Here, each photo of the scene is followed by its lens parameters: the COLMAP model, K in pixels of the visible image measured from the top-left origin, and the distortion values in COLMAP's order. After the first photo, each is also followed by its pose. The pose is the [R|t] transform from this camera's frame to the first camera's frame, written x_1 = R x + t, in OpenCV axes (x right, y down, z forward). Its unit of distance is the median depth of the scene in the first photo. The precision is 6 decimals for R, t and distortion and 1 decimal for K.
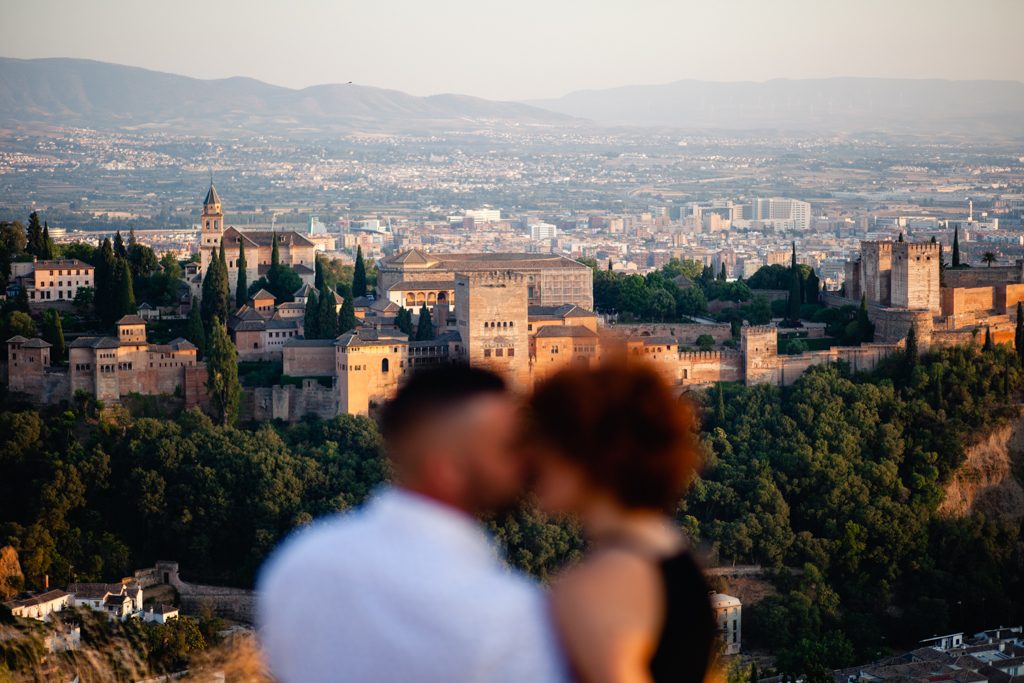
lens RADIAL K [[1362.6, 0, 512.0], [0, 1362.6, 341.5], [0, 0, 1]] dist [-0.107794, -0.014552]
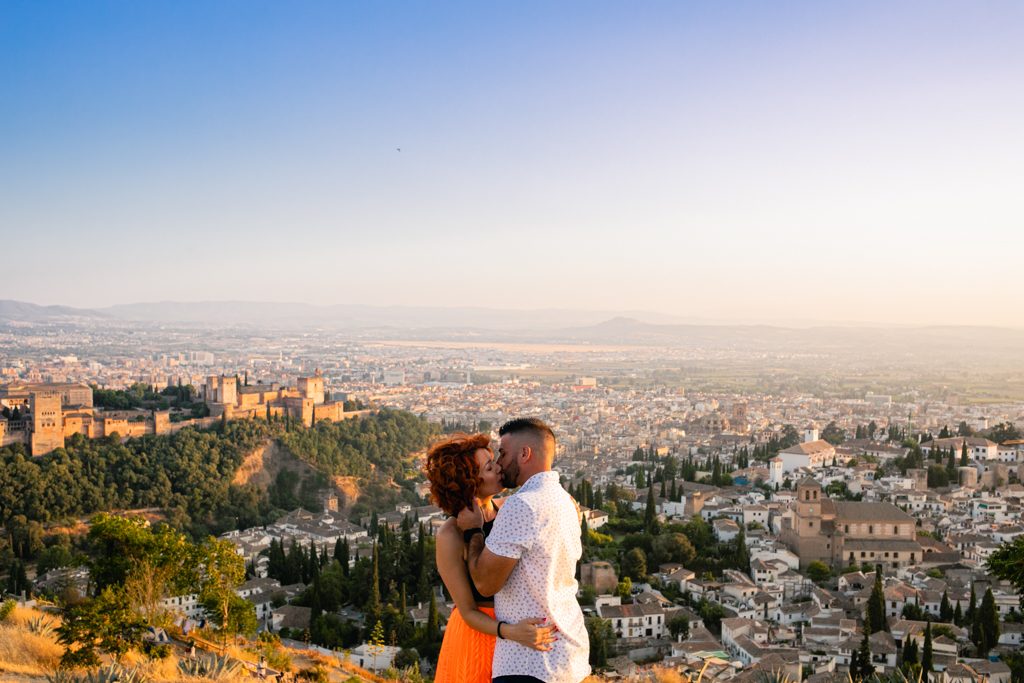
lens RADIAL K [[714.2, 0, 512.0], [0, 714.2, 341.5], [0, 0, 1]] dist [-0.088856, 0.031723]
pose [[0.947626, -0.002549, 0.319372, 0.381382], [0.013987, 0.999340, -0.033526, -0.087464], [-0.319075, 0.036237, 0.947036, -0.433634]]
